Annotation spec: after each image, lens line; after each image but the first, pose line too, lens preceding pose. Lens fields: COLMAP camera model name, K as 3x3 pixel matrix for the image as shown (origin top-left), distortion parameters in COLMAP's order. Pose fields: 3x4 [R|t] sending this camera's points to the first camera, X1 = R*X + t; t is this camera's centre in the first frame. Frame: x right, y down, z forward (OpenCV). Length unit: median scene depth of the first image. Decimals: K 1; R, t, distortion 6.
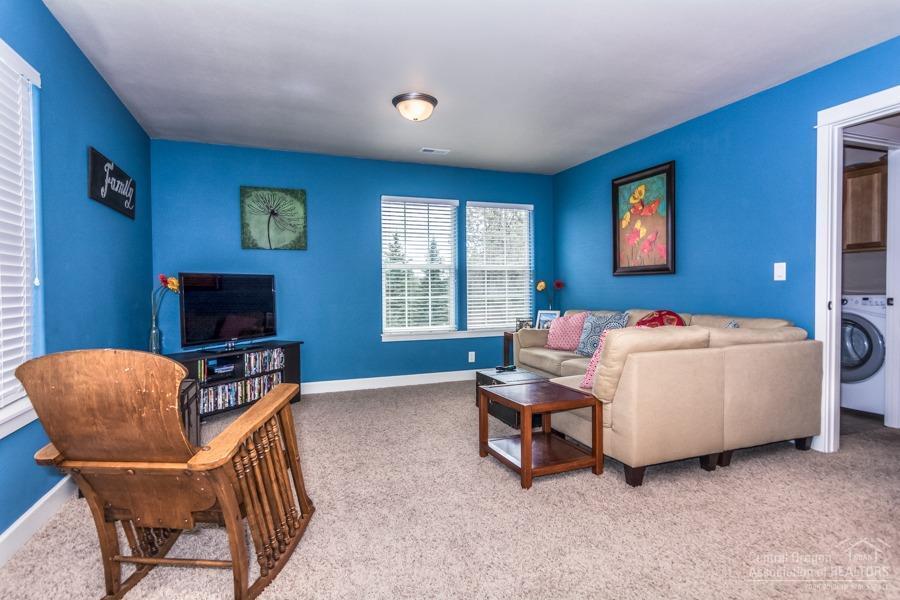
lens RADIAL K [[472.8, 0, 451.5], [0, 472.8, 298.5], [0, 0, 1]] dist [-0.003247, 0.002108]
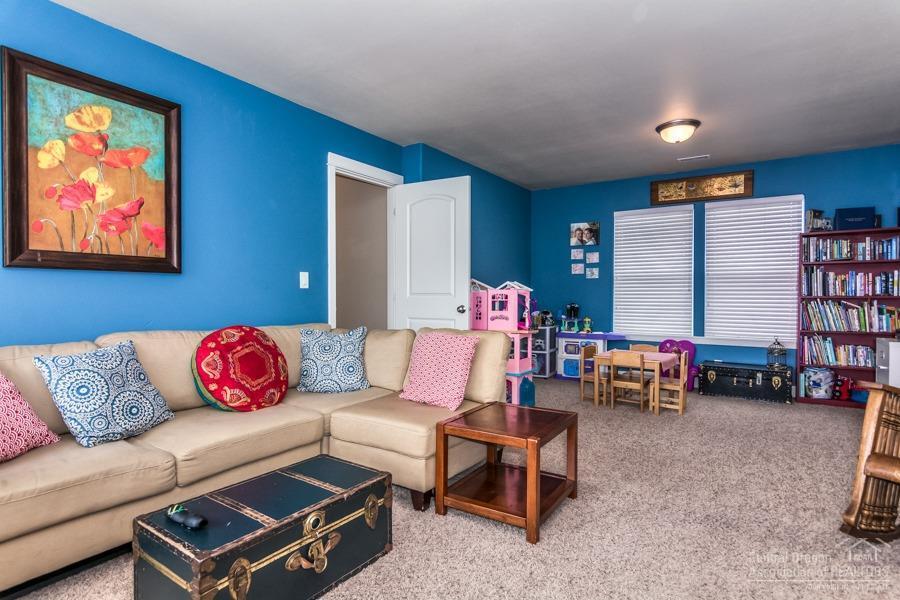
lens RADIAL K [[472.8, 0, 450.6], [0, 472.8, 301.9], [0, 0, 1]] dist [-0.003247, 0.002108]
pose [[-0.573986, -0.005316, 0.818848, -0.275572], [0.019356, 0.999611, 0.020058, -0.016682], [-0.818636, 0.027362, -0.573660, 0.984462]]
